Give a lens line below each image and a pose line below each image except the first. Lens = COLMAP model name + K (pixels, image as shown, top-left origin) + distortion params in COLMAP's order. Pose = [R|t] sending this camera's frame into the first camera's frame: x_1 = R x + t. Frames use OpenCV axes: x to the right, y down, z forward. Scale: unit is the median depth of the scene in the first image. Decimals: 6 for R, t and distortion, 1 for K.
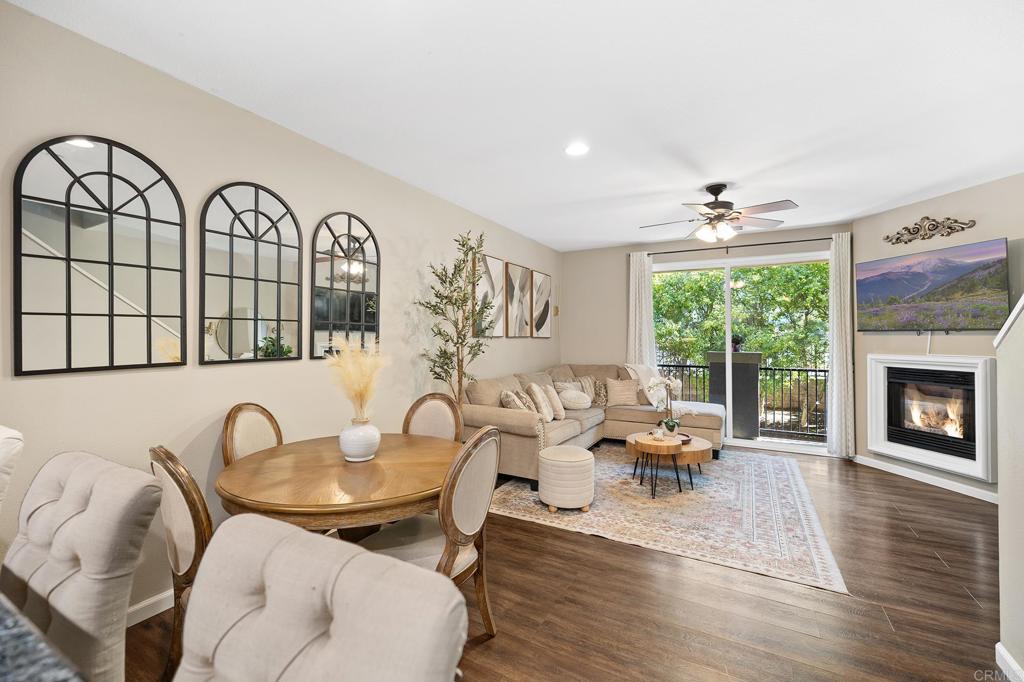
lens RADIAL K [[434.2, 0, 500.5], [0, 434.2, 329.5], [0, 0, 1]] dist [-0.001962, -0.000049]
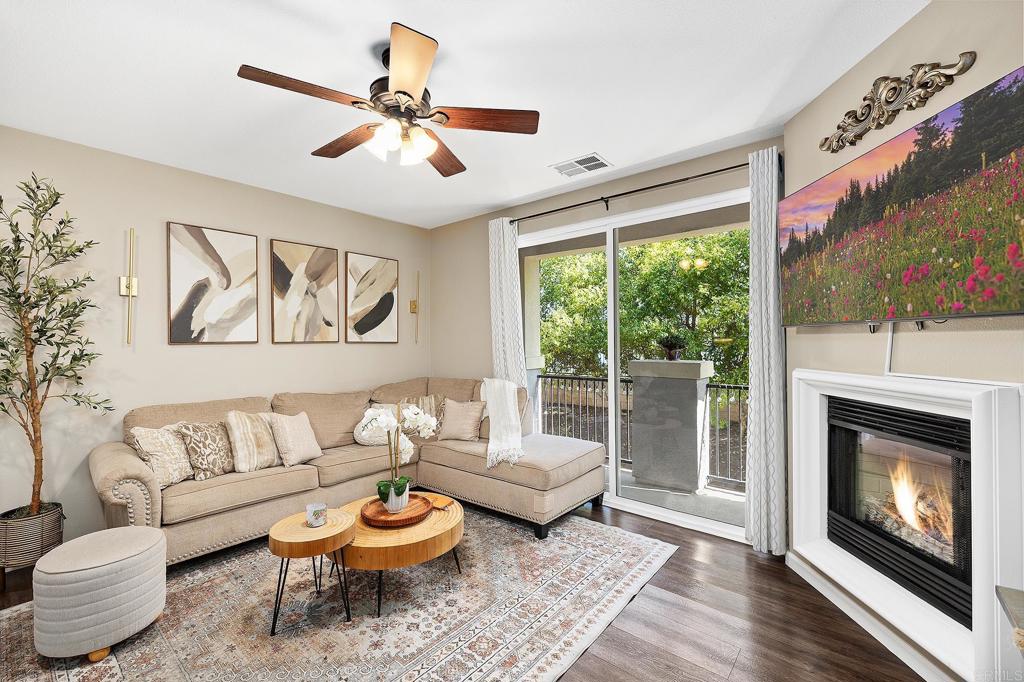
lens RADIAL K [[430.9, 0, 504.0], [0, 430.9, 339.8], [0, 0, 1]] dist [0.000228, 0.000266]
pose [[0.982238, -0.010305, -0.187358, 0.665489], [0.012947, 0.999833, 0.012885, 0.010229], [0.187194, -0.015081, 0.982207, 0.464924]]
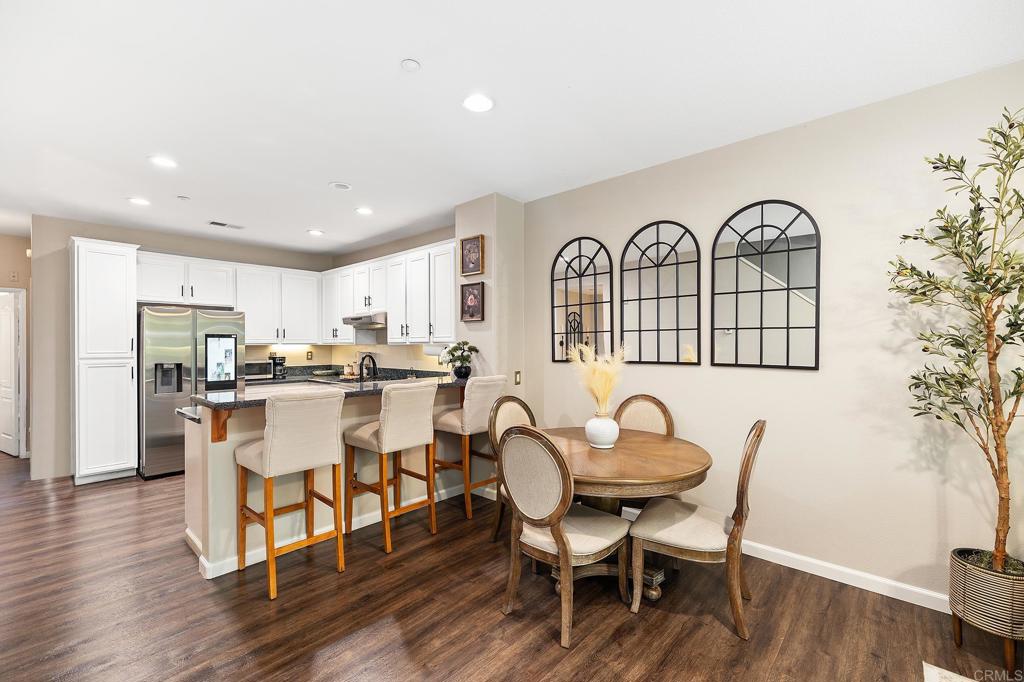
lens RADIAL K [[436.5, 0, 508.3], [0, 436.5, 346.1], [0, 0, 1]] dist [0.001831, 0.000249]
pose [[-0.215295, 0.000927, -0.976549, 0.469198], [0.017342, 0.999845, -0.002874, 0.011387], [0.976395, -0.017554, -0.215278, 0.529218]]
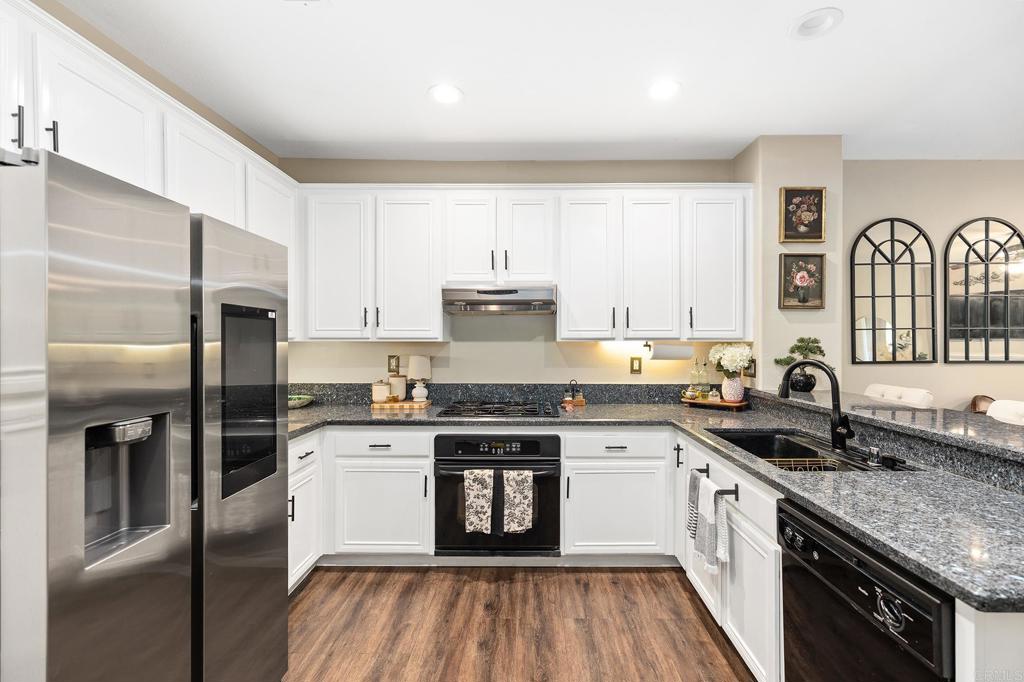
lens RADIAL K [[441.8, 0, 531.2], [0, 441.8, 341.7], [0, 0, 1]] dist [0.002329, 0.000463]
pose [[0.495306, -0.002062, -0.868716, -0.072075], [0.014146, 0.999884, 0.005692, -0.006784], [0.868603, -0.015108, 0.495278, -0.458371]]
